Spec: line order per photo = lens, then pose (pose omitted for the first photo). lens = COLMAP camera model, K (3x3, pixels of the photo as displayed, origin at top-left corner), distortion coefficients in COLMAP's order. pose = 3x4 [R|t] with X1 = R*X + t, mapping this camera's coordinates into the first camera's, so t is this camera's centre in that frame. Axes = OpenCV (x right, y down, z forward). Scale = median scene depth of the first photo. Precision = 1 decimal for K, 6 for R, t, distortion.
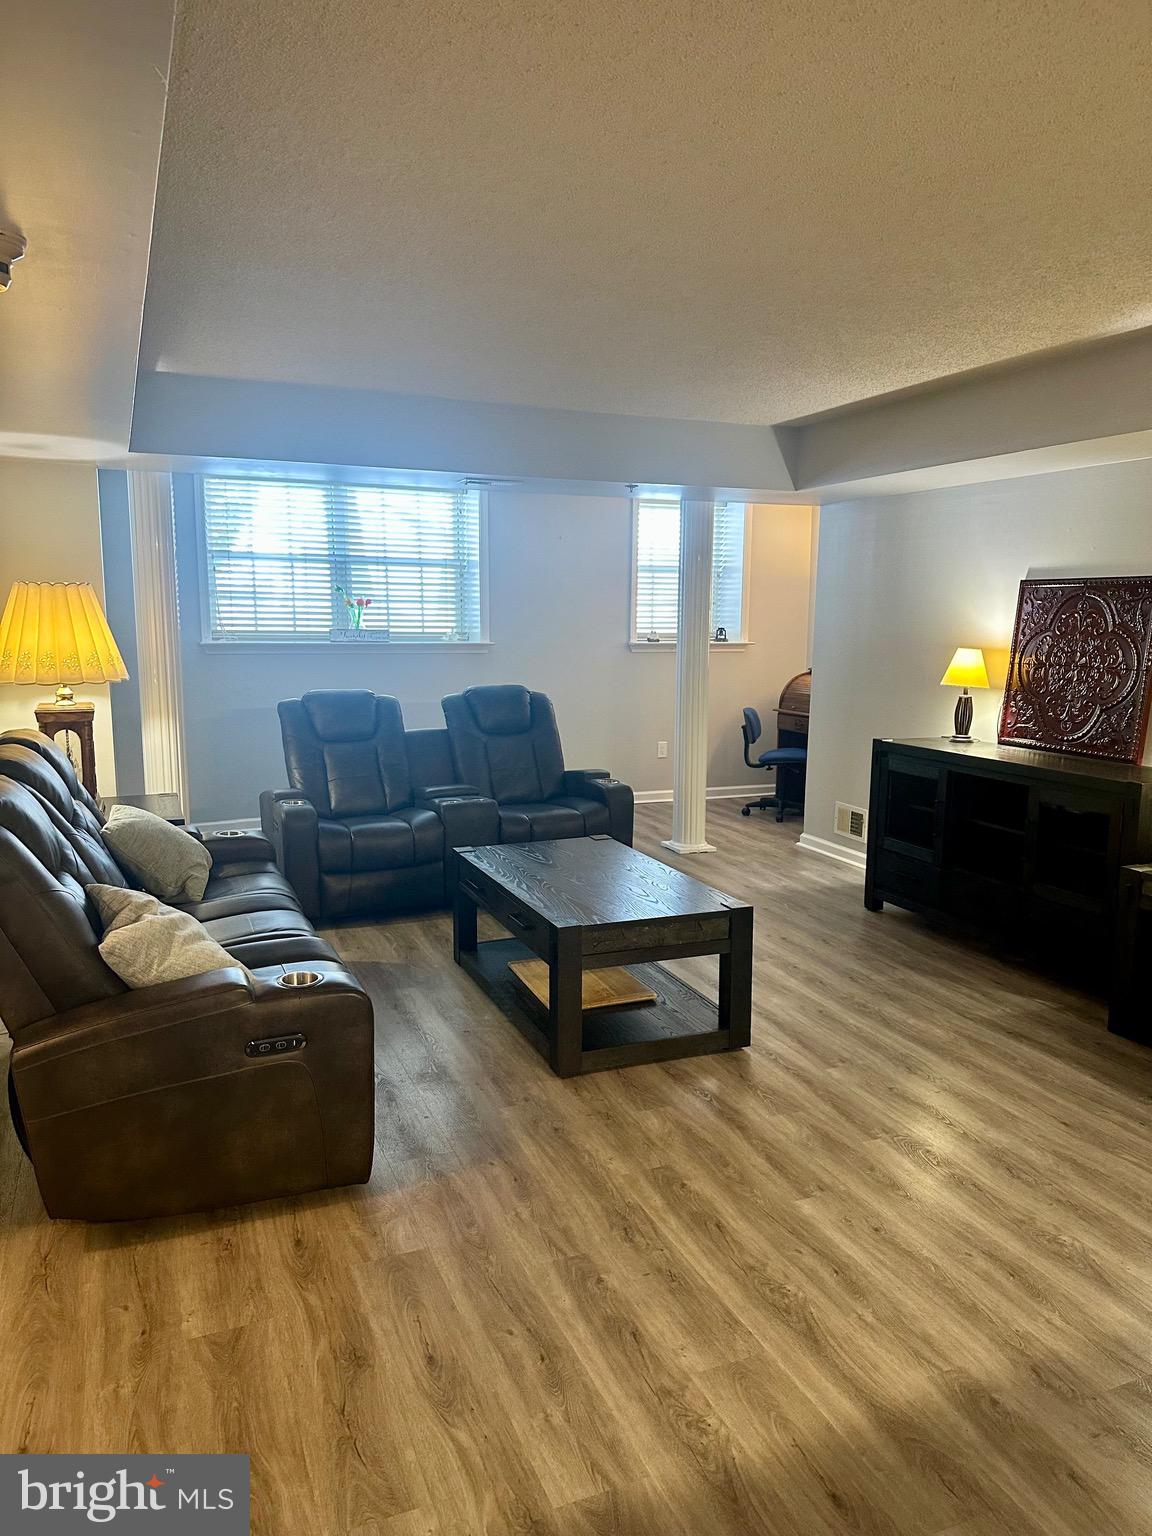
lens RADIAL K [[1094.0, 0, 579.2], [0, 1094.0, 771.3], [0, 0, 1]] dist [0.008240, -0.006415]
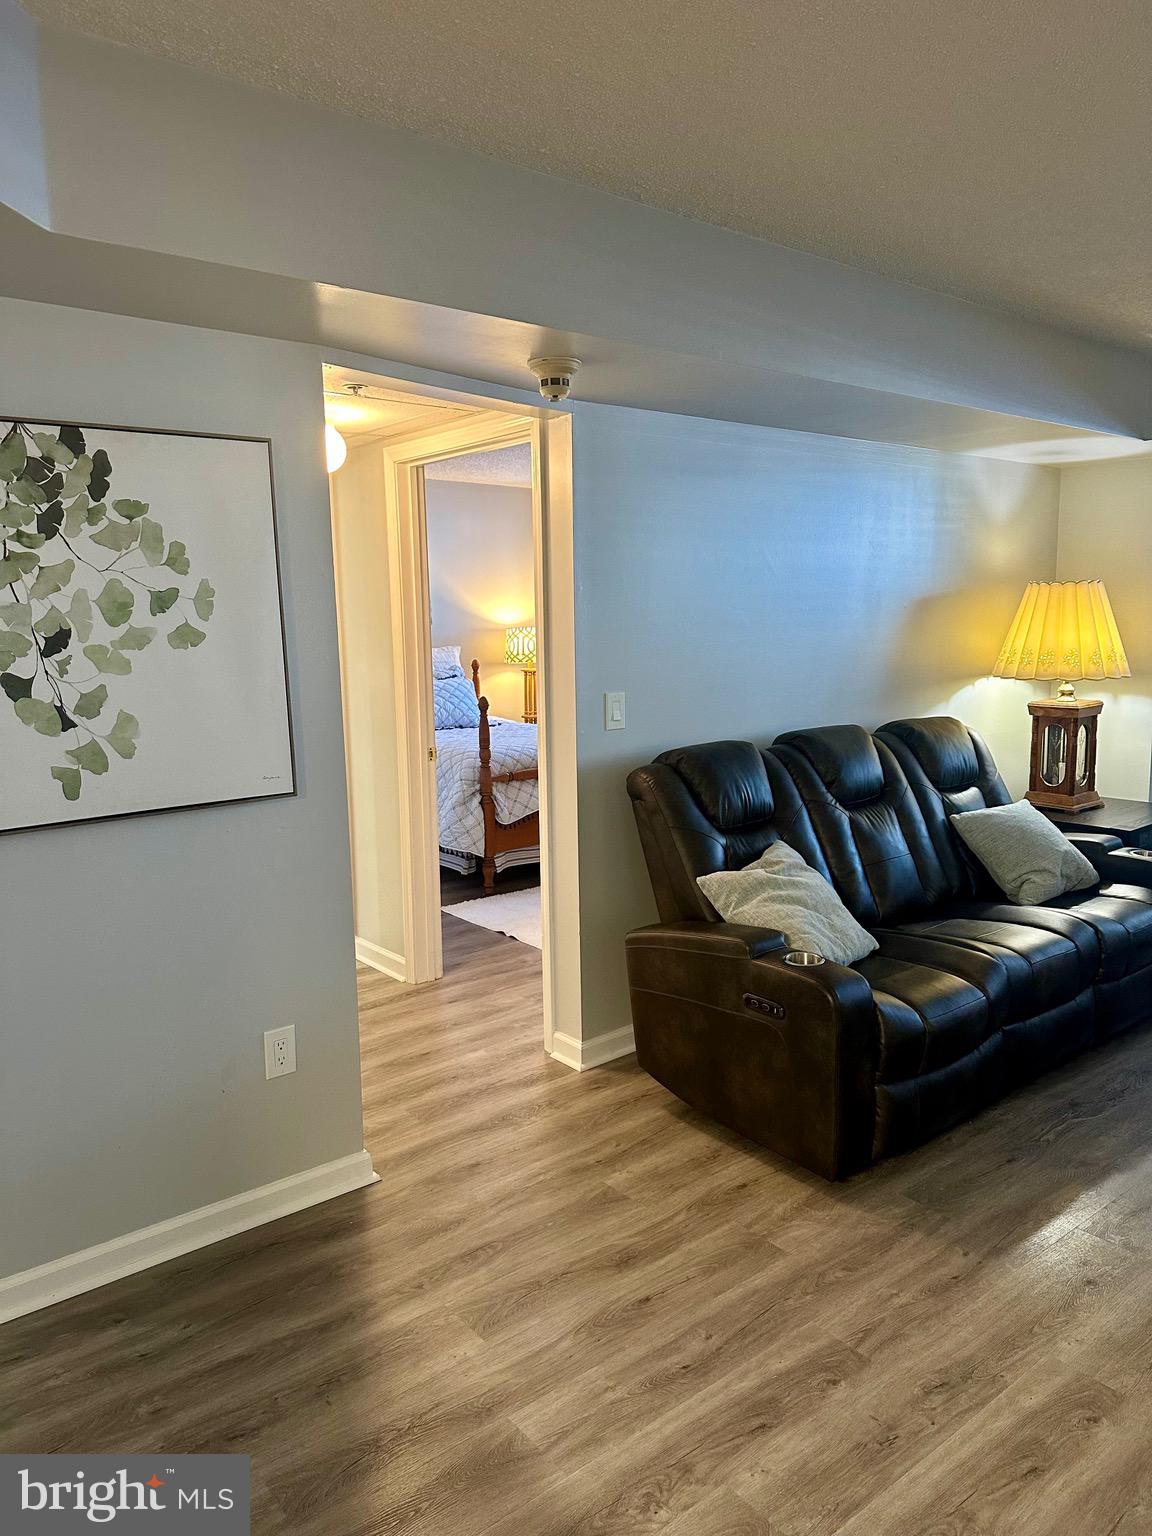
lens RADIAL K [[1094.0, 0, 585.1], [0, 1094.0, 770.2], [0, 0, 1]] dist [0.008240, -0.006415]
pose [[0.275733, 0.134920, -0.951718, 0.713524], [-0.127027, 0.986531, 0.103053, -0.081004], [0.952804, 0.092479, 0.289158, 0.499335]]
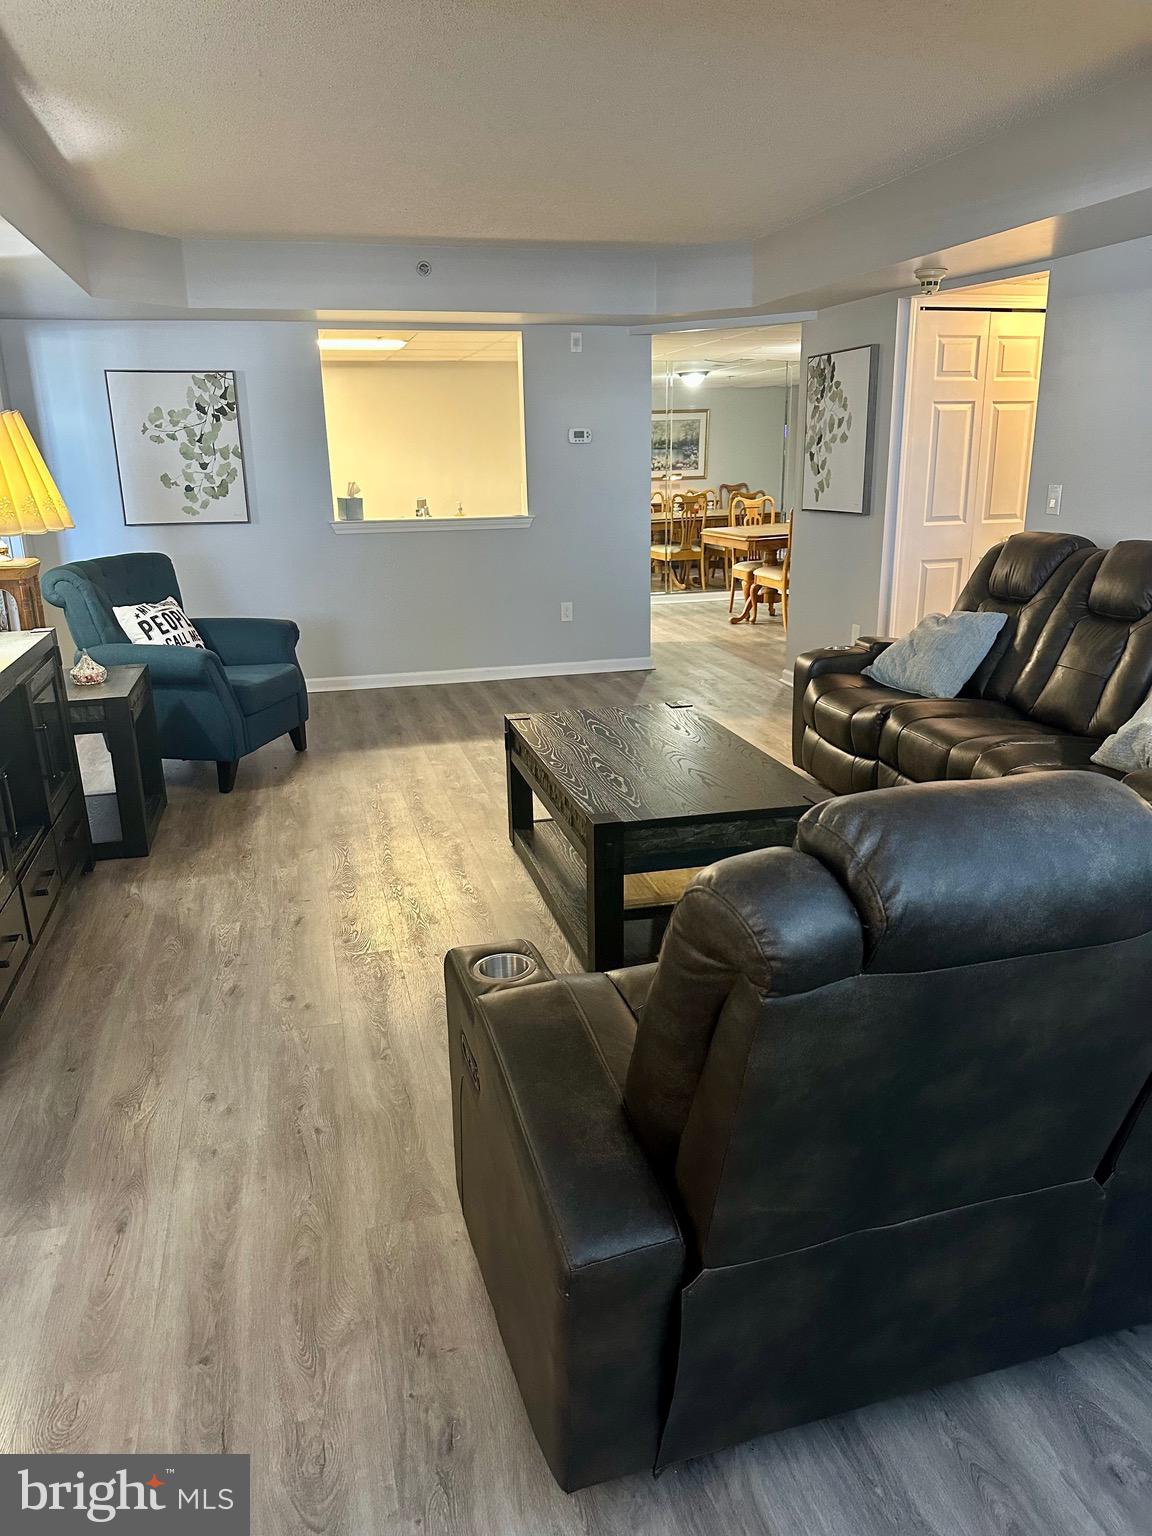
lens RADIAL K [[1094.0, 0, 577.6], [0, 1094.0, 770.2], [0, 0, 1]] dist [0.008240, -0.006415]
pose [[-0.990997, -0.022537, 0.131974, -0.082622], [0.034579, 0.909202, 0.414918, -0.392293], [-0.129342, 0.415746, -0.900237, 2.865164]]
